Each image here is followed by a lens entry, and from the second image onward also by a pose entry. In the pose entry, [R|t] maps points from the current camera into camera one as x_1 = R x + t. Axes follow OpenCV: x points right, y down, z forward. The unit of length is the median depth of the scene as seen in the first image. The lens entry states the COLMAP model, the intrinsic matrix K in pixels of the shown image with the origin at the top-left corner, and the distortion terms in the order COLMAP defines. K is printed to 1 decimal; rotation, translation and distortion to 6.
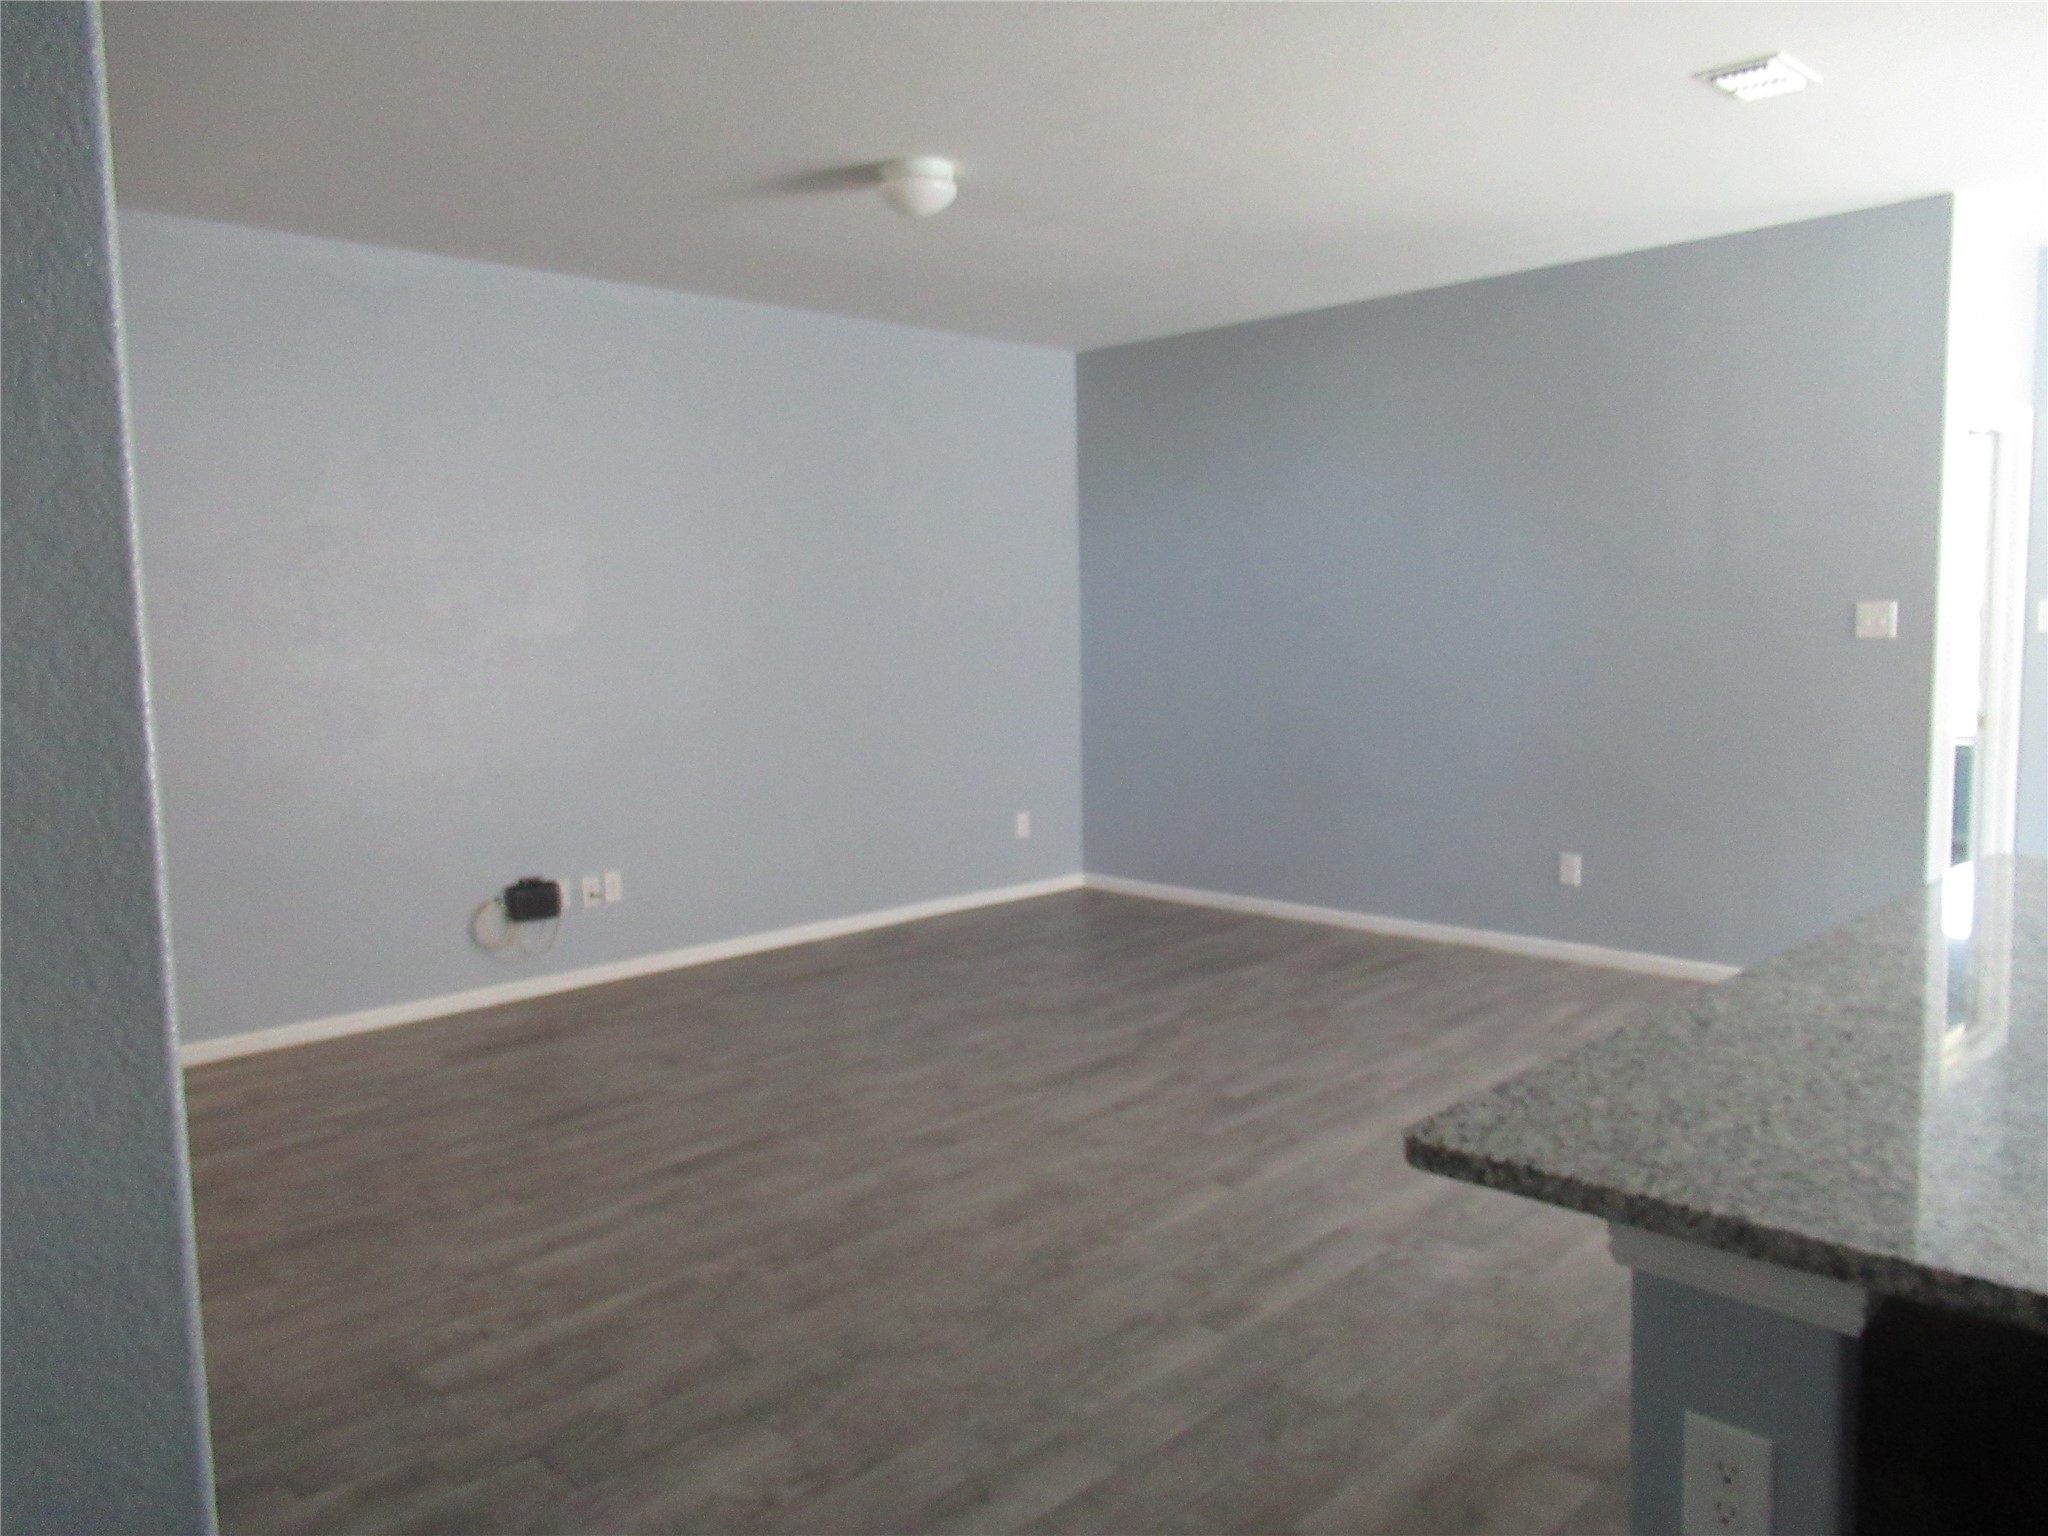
lens RADIAL K [[1539.0, 0, 1013.5], [0, 1539.0, 768.1], [0, 0, 1]] dist [-0.013769, 0.002983]
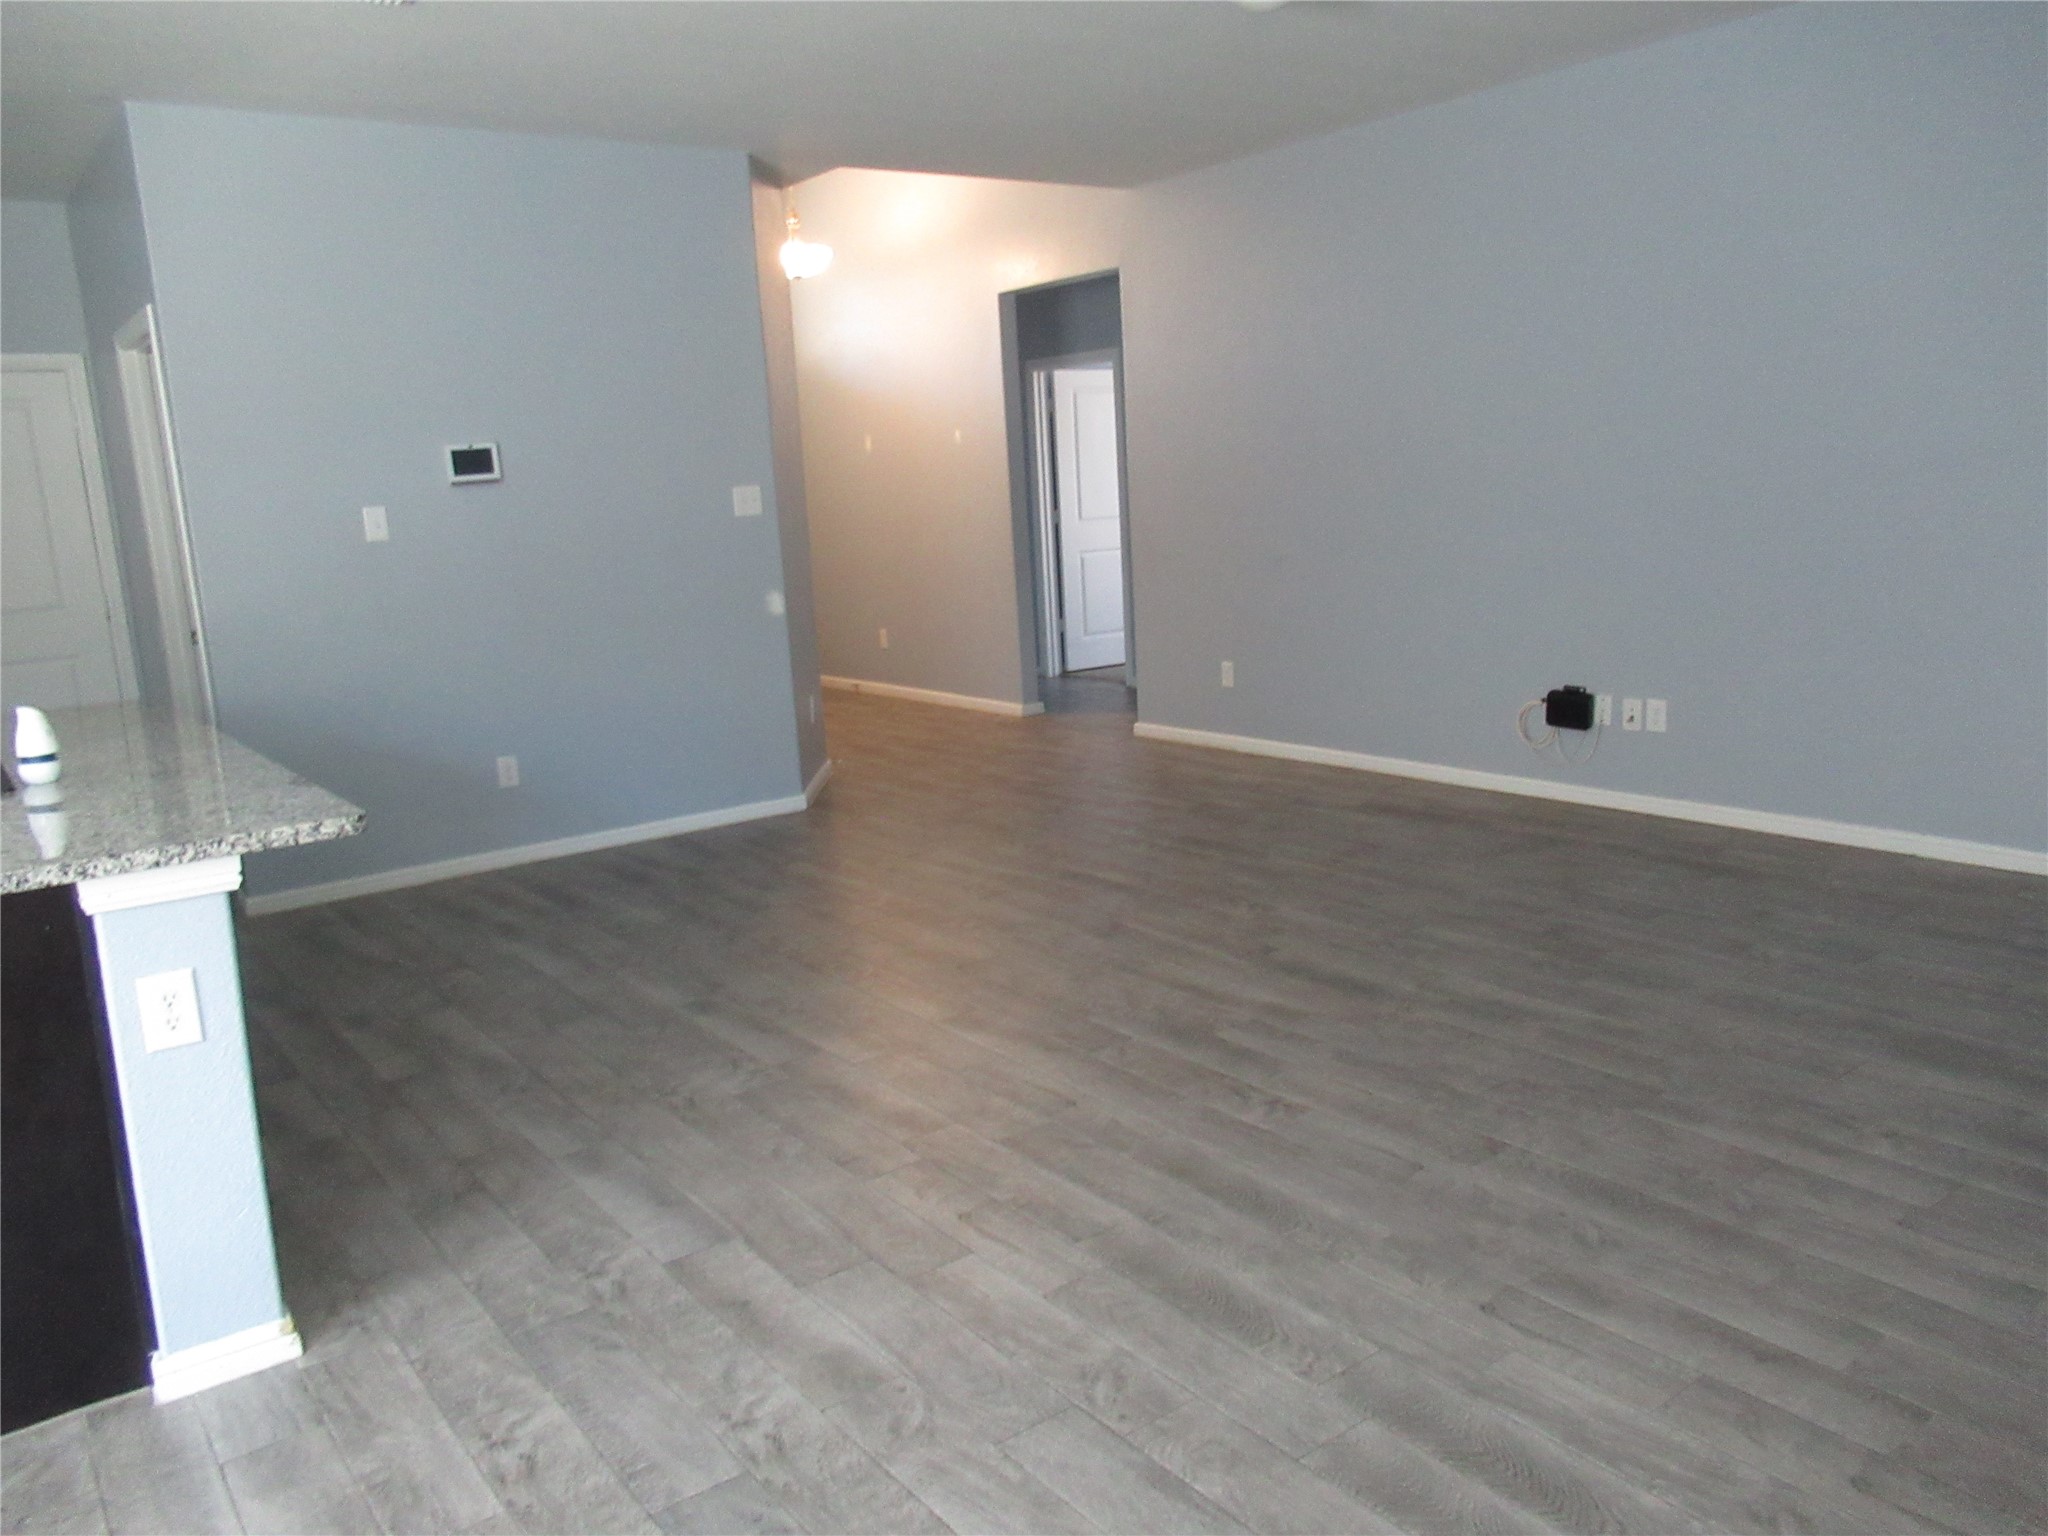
lens RADIAL K [[1539.0, 0, 1014.8], [0, 1539.0, 768.0], [0, 0, 1]] dist [-0.013769, 0.002983]
pose [[-0.142513, 0.211375, -0.966959, 0.946651], [-0.043653, 0.974638, 0.219488, -0.107295], [0.988830, 0.073490, -0.129671, 0.999789]]
